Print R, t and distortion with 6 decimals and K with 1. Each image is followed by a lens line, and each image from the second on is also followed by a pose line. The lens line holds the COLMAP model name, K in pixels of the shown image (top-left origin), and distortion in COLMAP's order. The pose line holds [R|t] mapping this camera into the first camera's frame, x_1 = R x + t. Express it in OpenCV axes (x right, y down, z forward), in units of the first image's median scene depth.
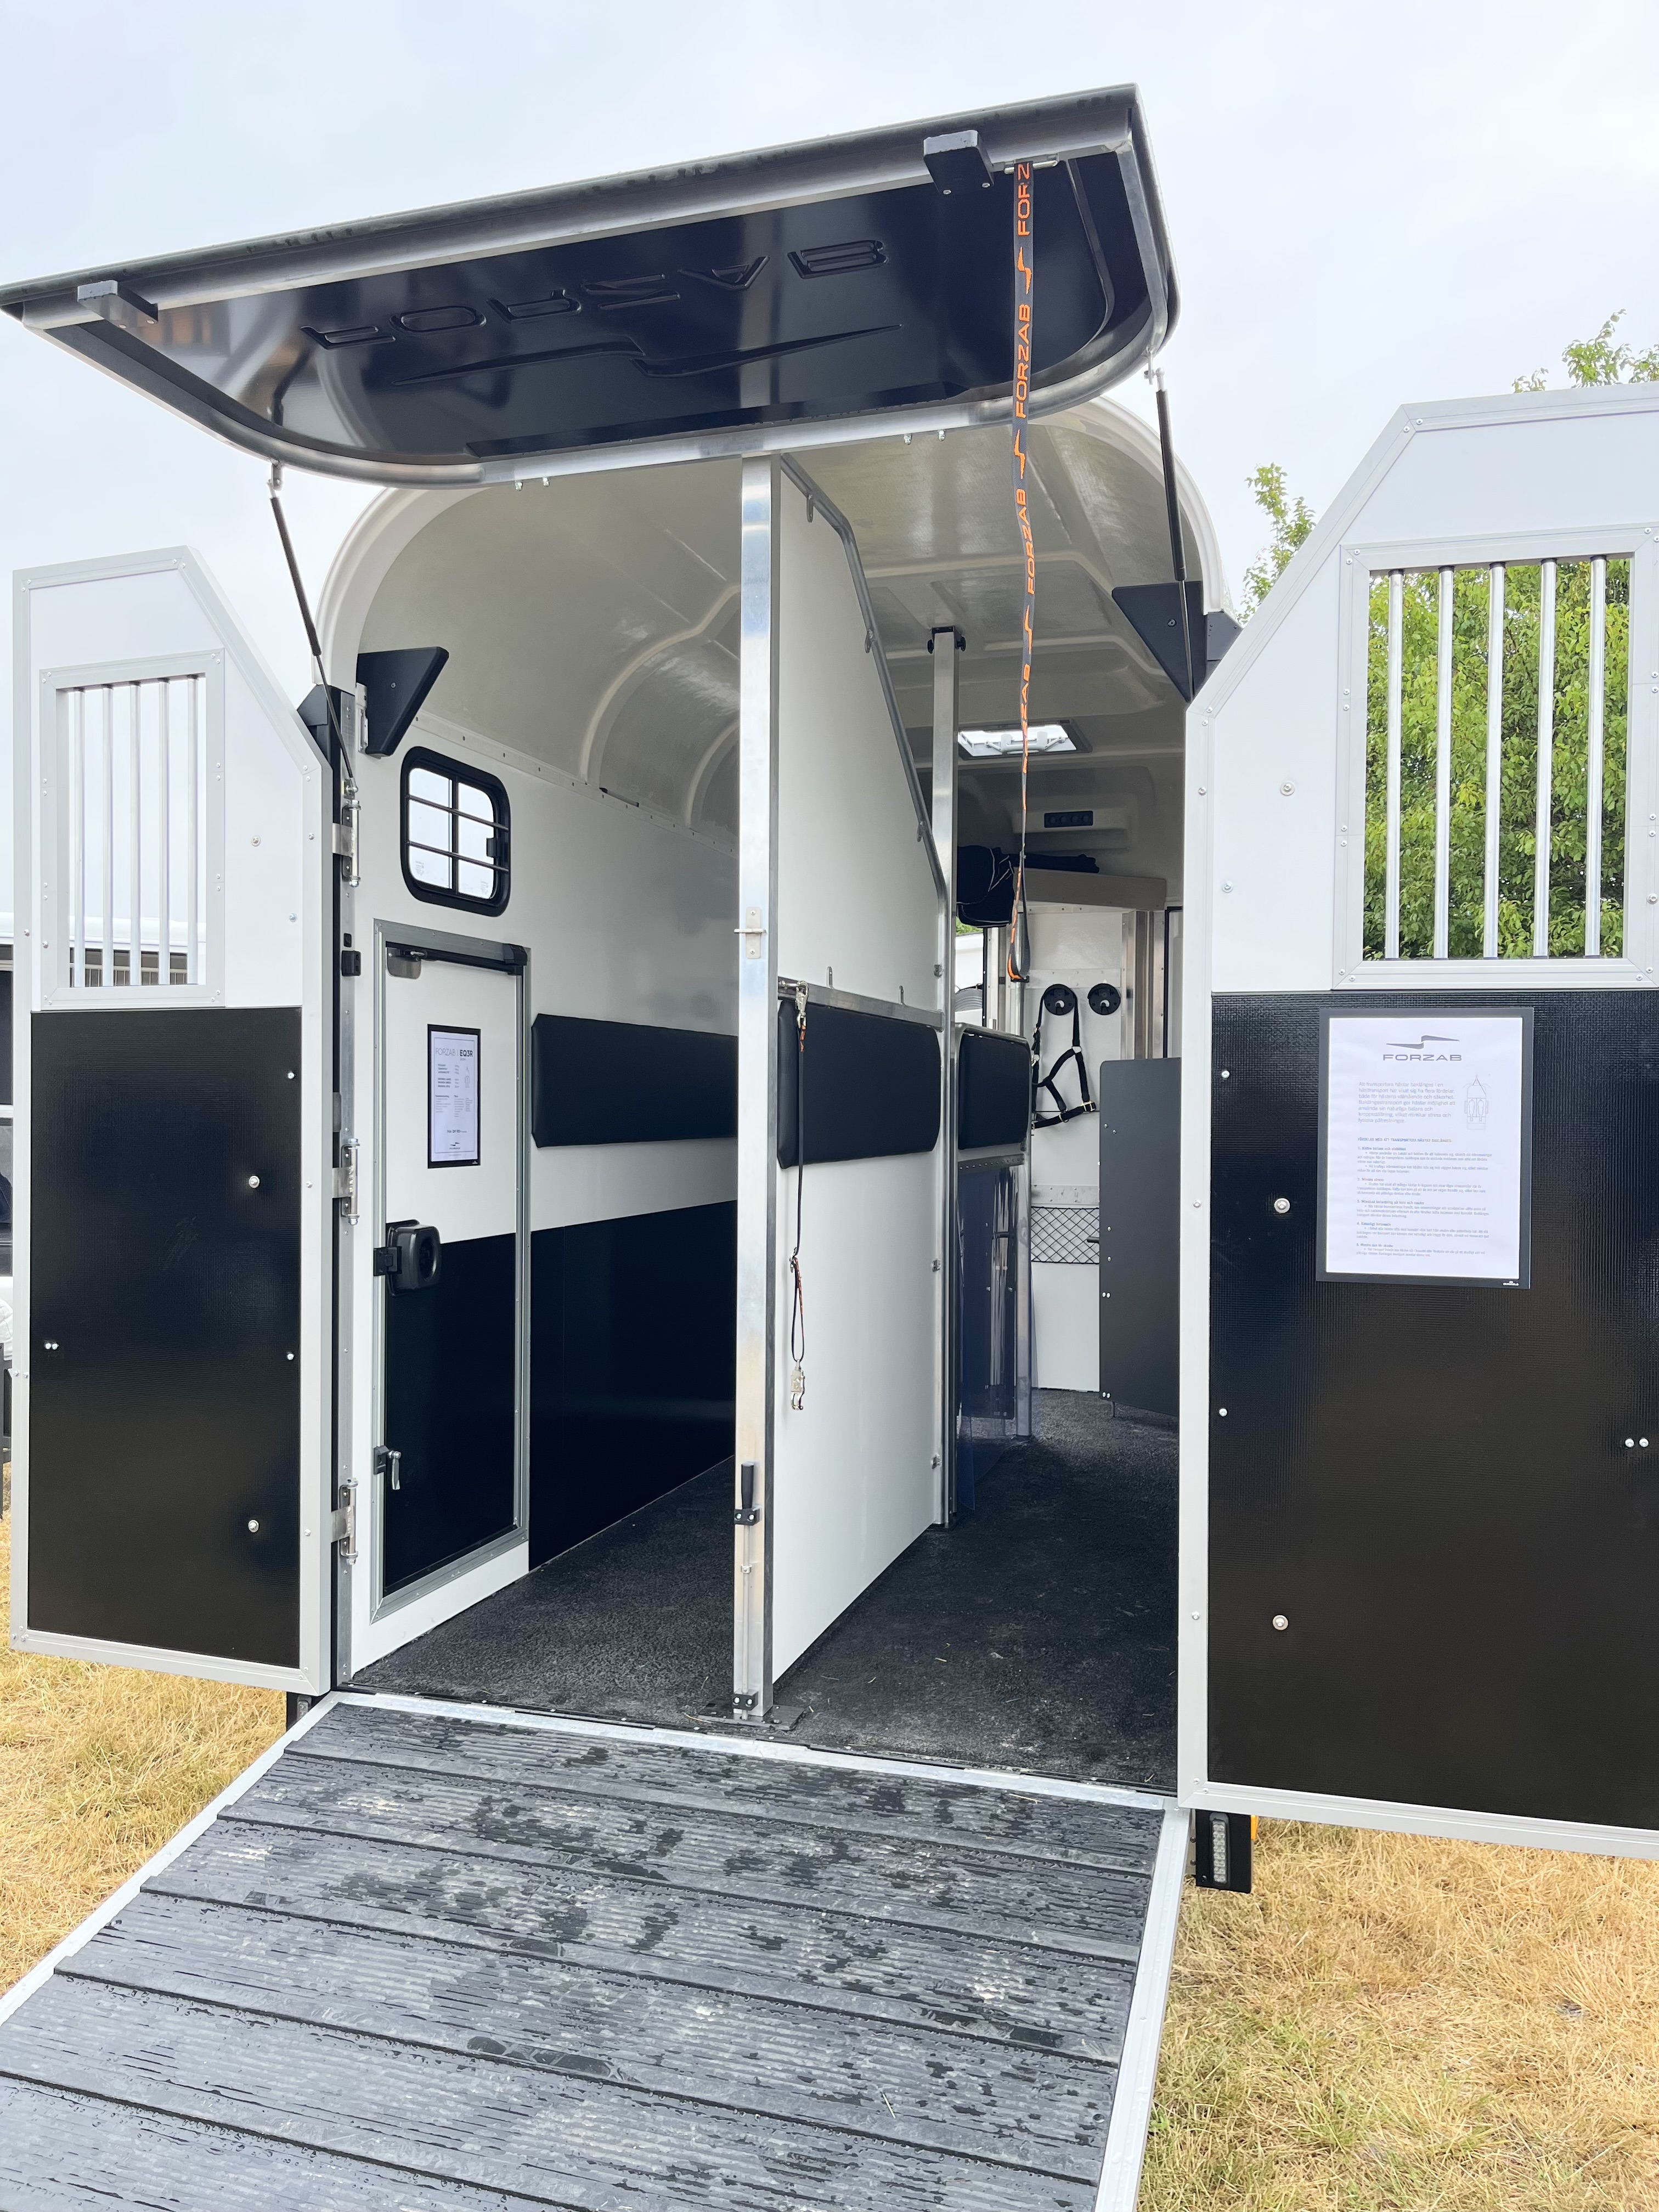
lens RADIAL K [[1650.9, 0, 829.5], [0, 1650.9, 1106.0], [0, 0, 1]] dist [0.051928, -0.074419]
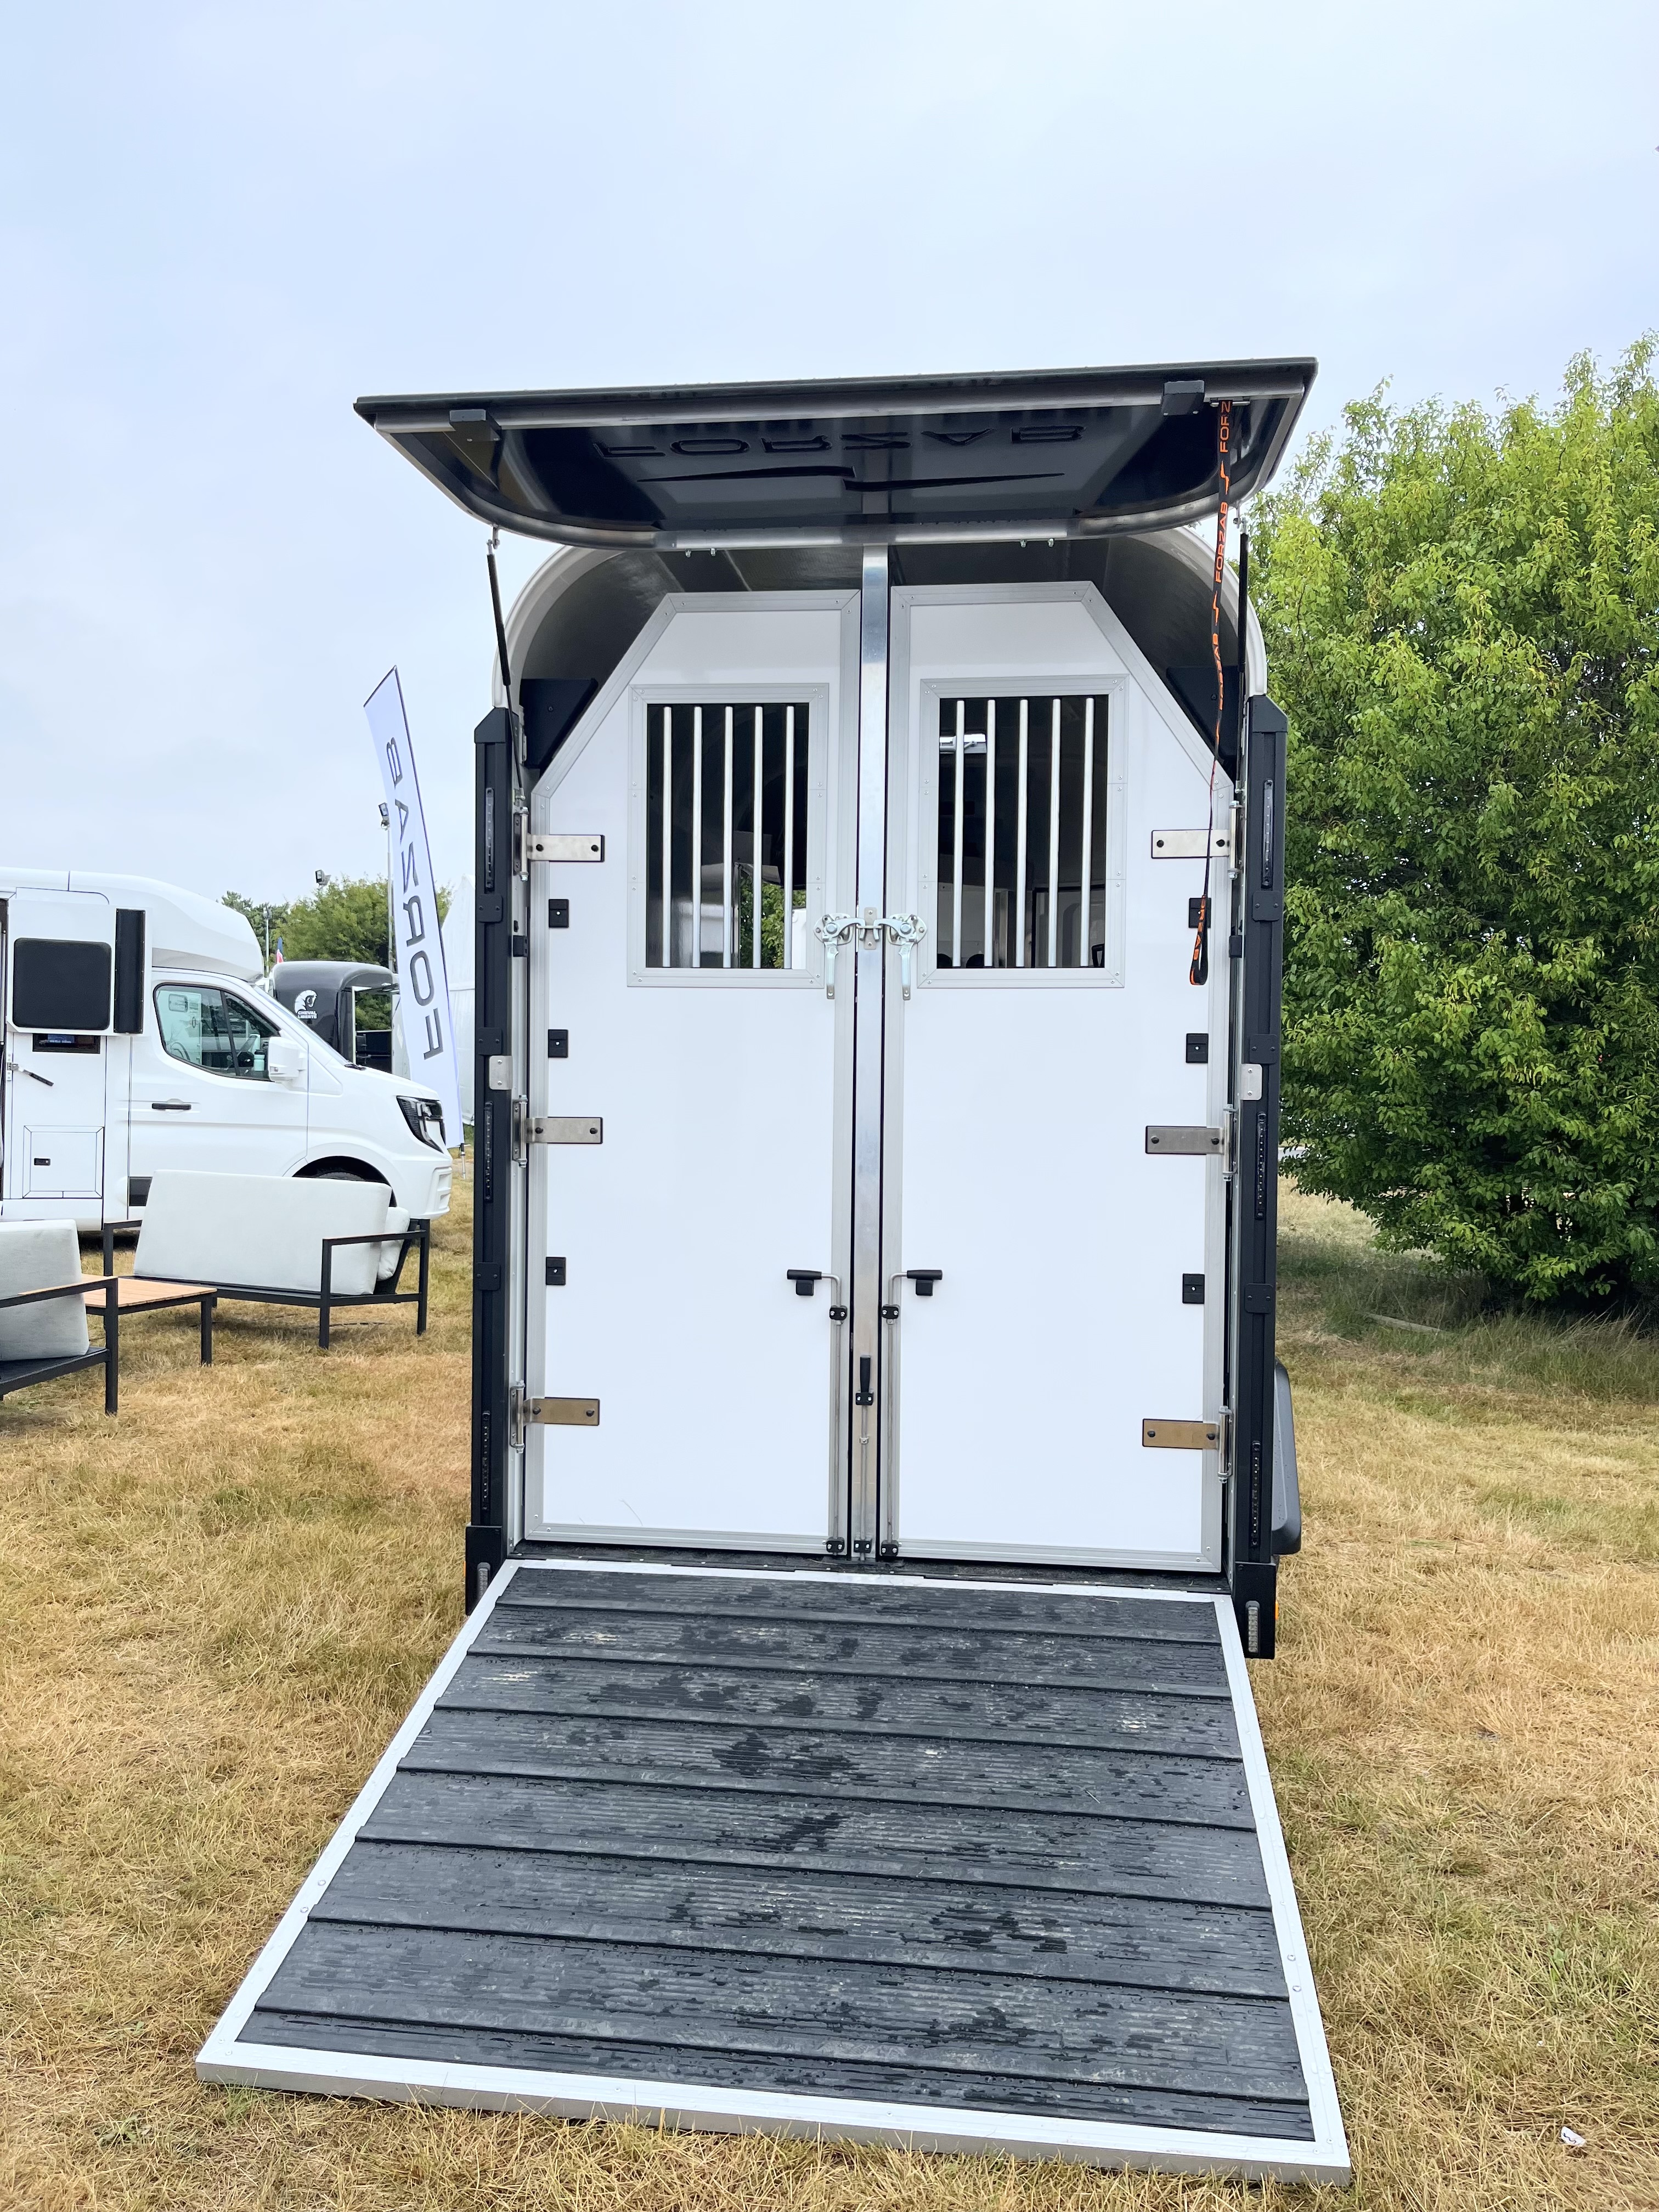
lens RADIAL K [[1672.4, 0, 830.2], [0, 1672.4, 1088.7], [0, 0, 1]] dist [-0.003050, -0.000241]
pose [[0.983606, 0.000267, 0.180333, -0.349666], [-0.004168, 0.999765, 0.021255, -0.012466], [-0.180285, -0.021658, 0.983376, -0.252346]]
